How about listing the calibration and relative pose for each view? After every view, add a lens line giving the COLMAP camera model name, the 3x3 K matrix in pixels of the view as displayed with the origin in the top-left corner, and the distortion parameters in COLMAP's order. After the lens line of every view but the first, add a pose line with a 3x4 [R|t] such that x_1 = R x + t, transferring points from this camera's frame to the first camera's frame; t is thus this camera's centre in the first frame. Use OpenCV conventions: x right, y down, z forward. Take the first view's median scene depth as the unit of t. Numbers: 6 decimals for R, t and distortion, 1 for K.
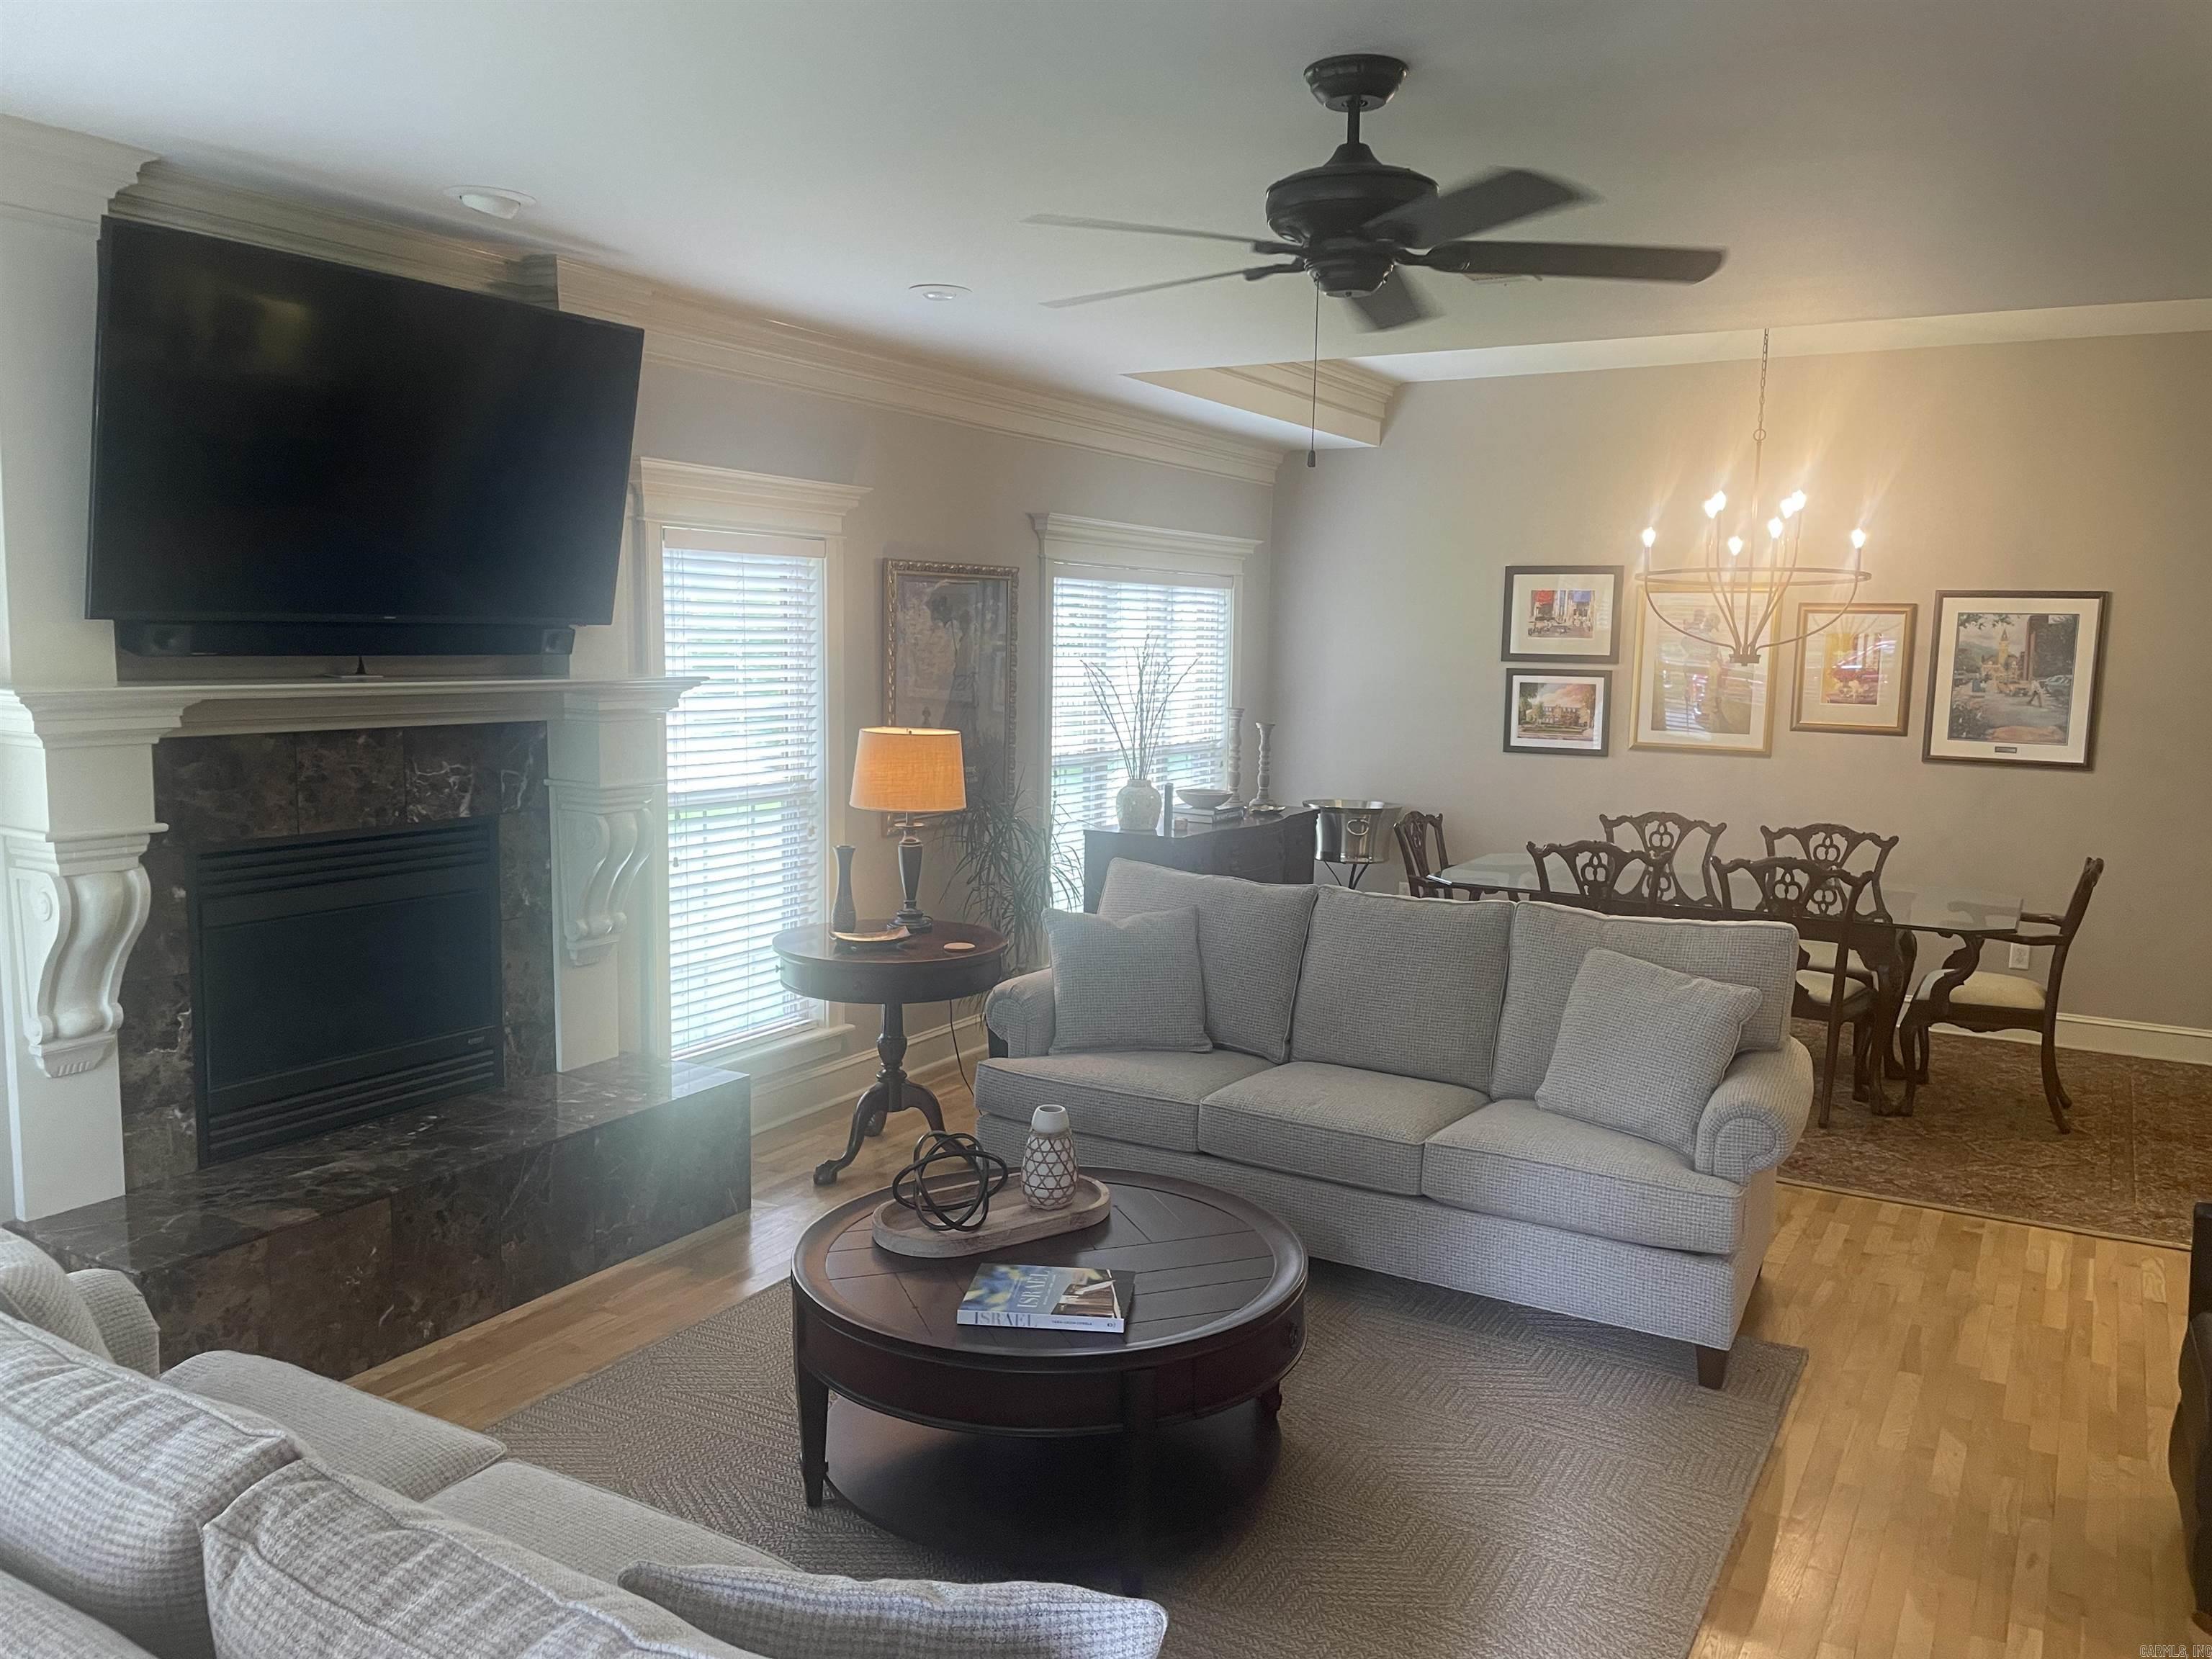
lens RADIAL K [[1668.6, 0, 1117.9], [0, 1668.6, 847.2], [0, 0, 1]] dist [0.081411, -0.101837]
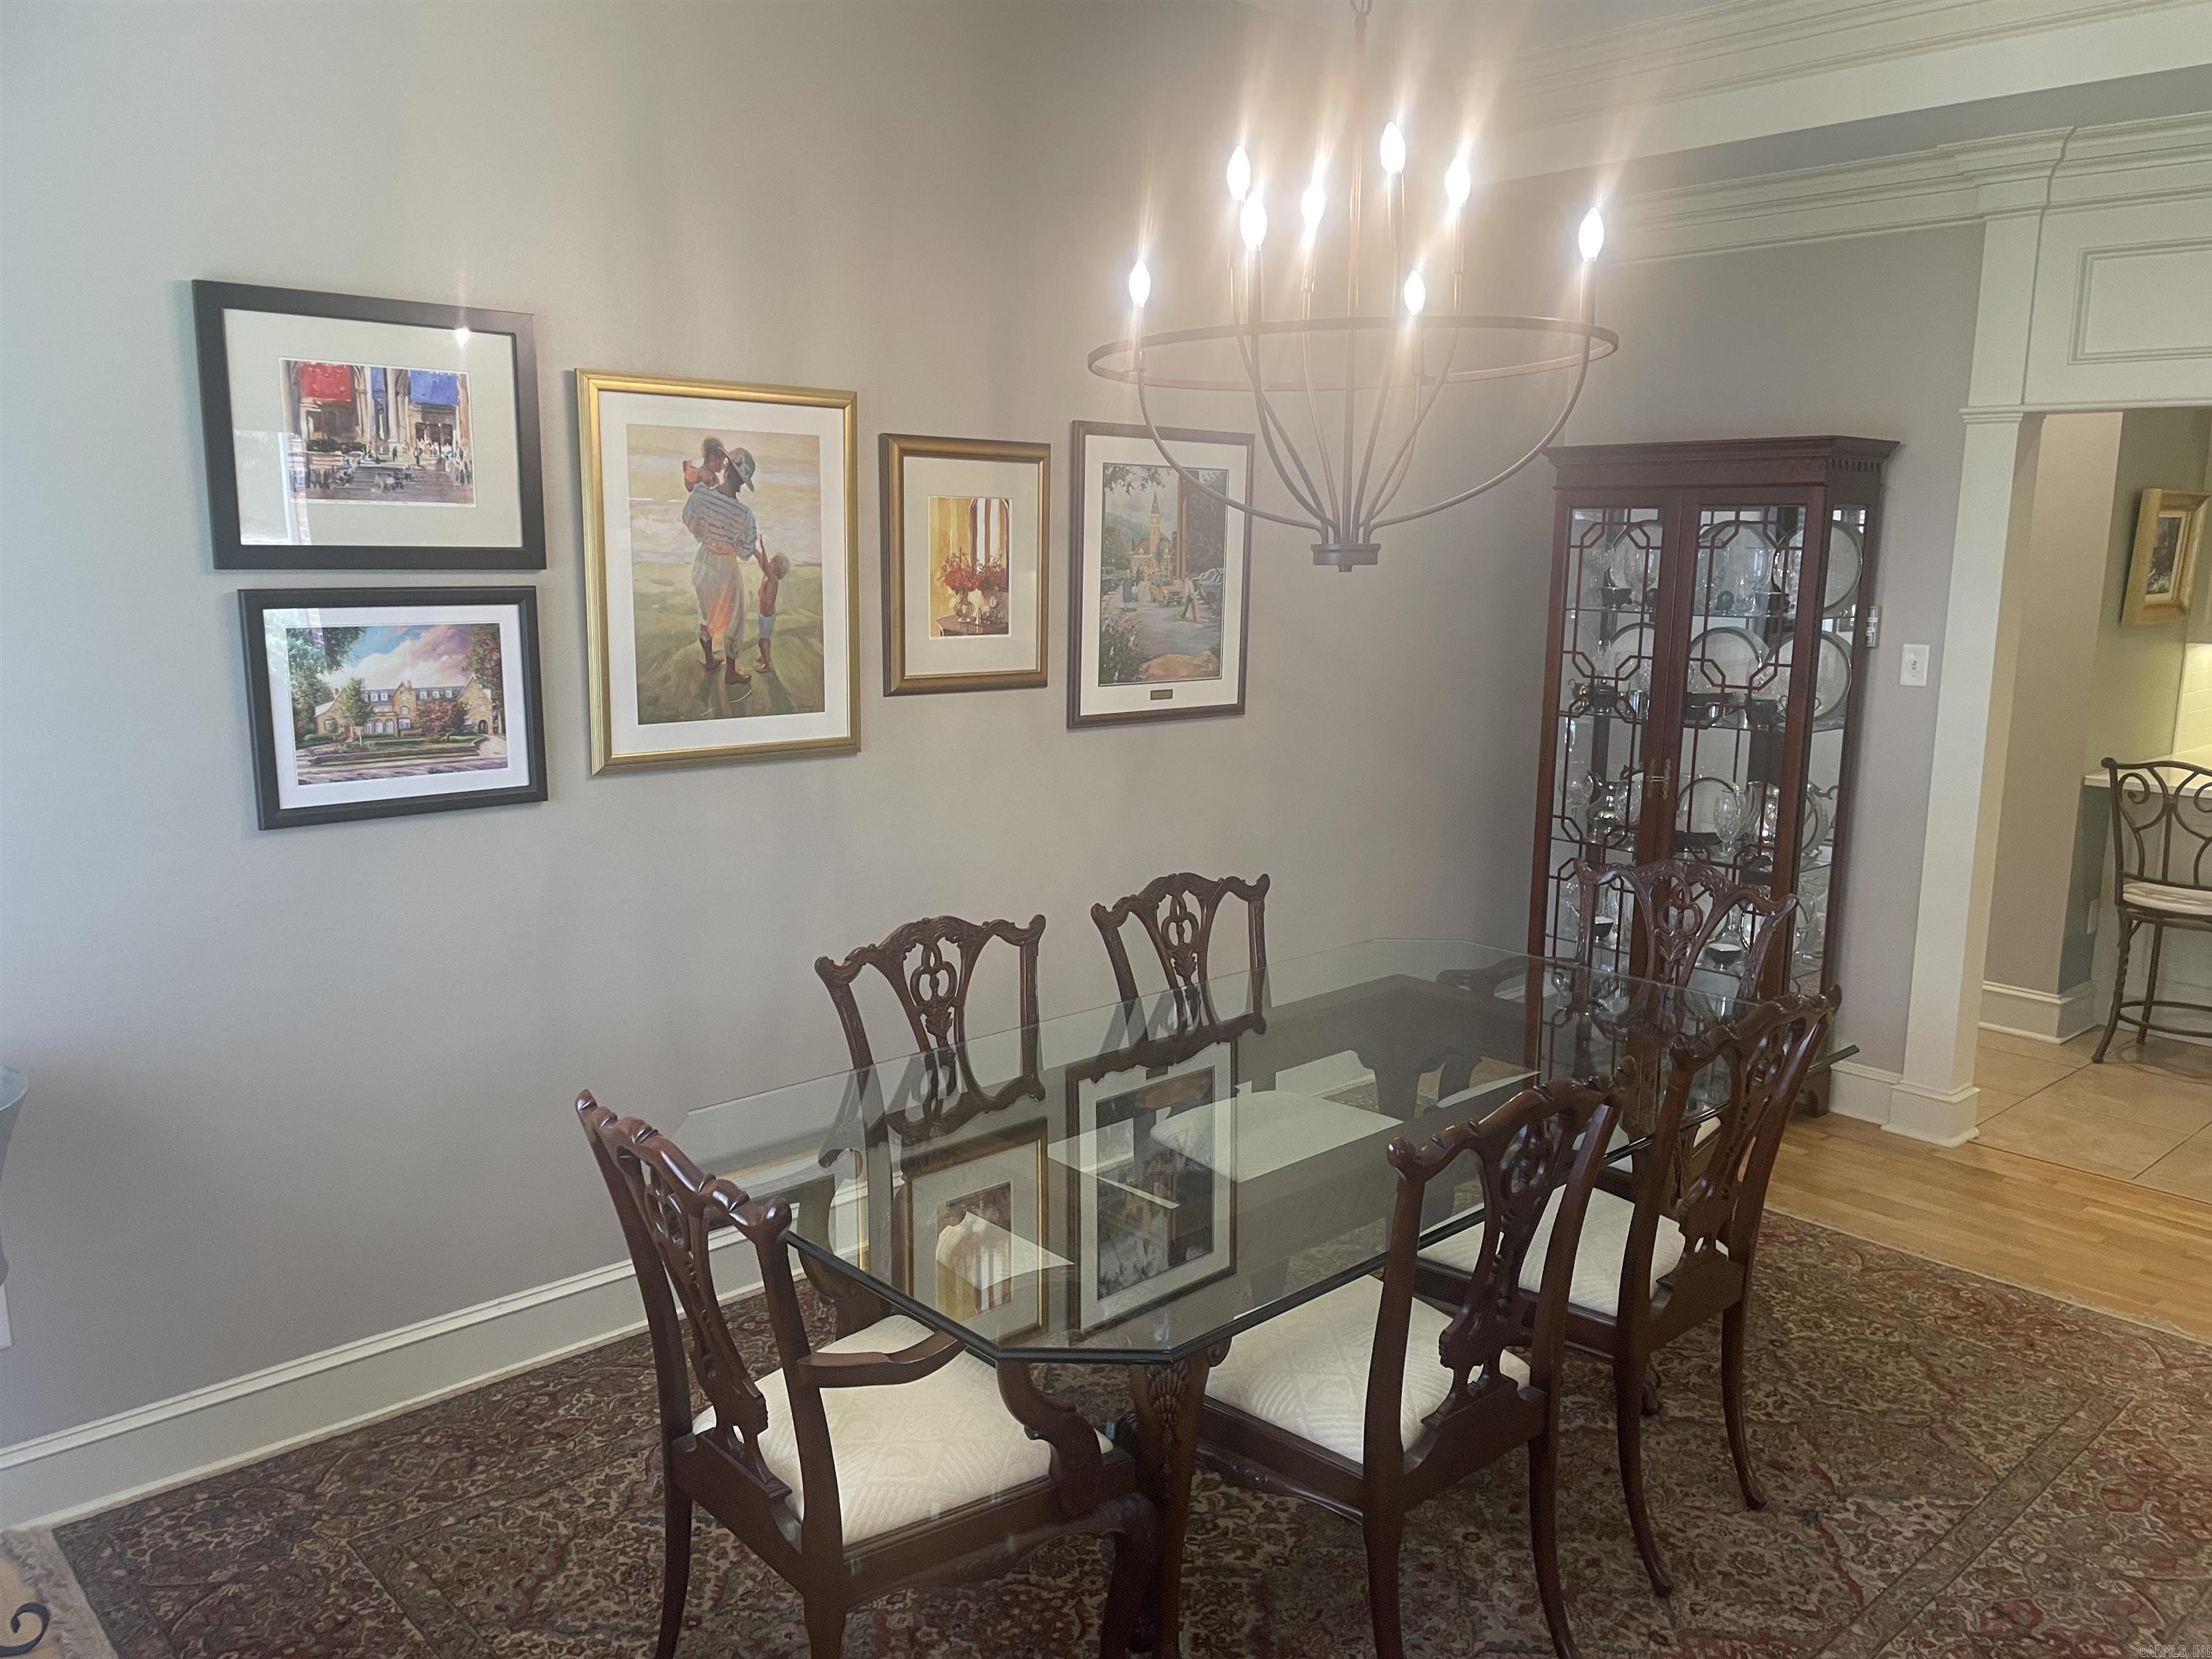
lens RADIAL K [[1668.6, 0, 1117.9], [0, 1668.6, 847.2], [0, 0, 1]] dist [0.081411, -0.101837]
pose [[0.301427, -0.189864, 0.934395, -0.053388], [0.118956, 0.979806, 0.160717, -0.101793], [-0.946040, 0.062707, 0.317926, 0.823265]]
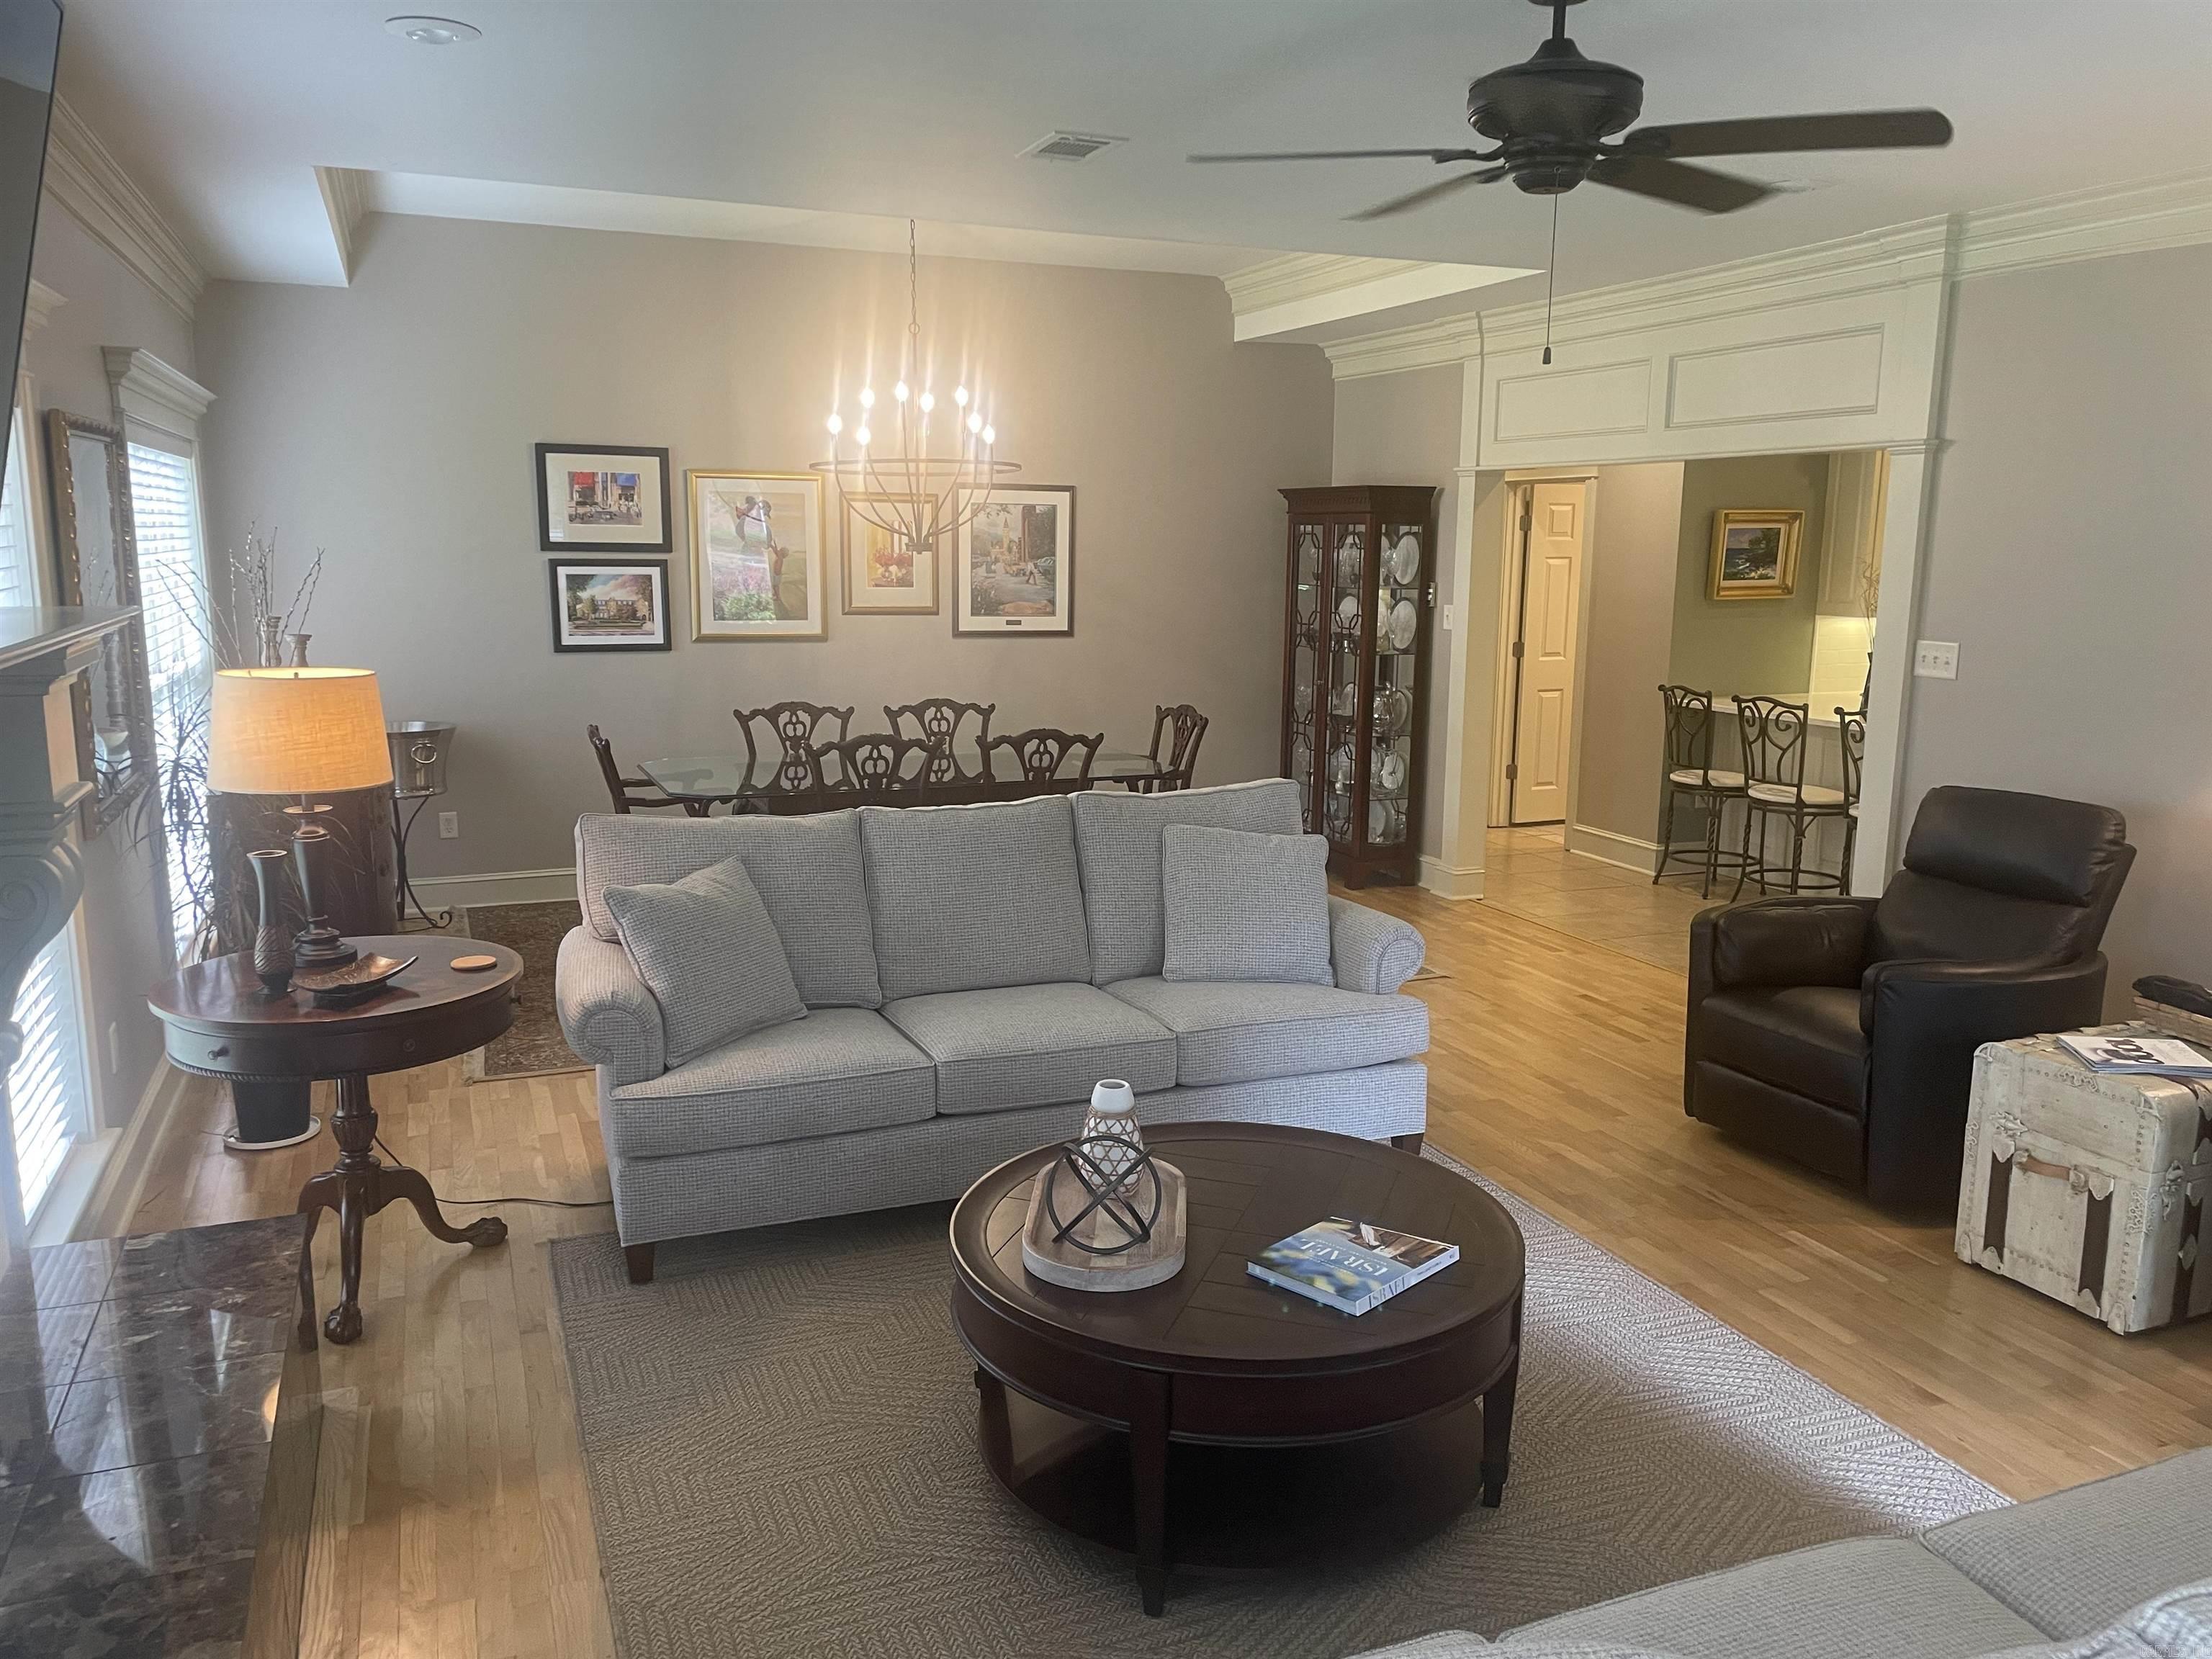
lens RADIAL K [[1668.6, 0, 1117.9], [0, 1668.6, 847.2], [0, 0, 1]] dist [0.081411, -0.101837]
pose [[0.611080, -0.157613, 0.775719, -0.348727], [0.102886, 0.987478, 0.119590, -0.034844], [-0.784854, 0.006732, 0.619644, 0.229447]]
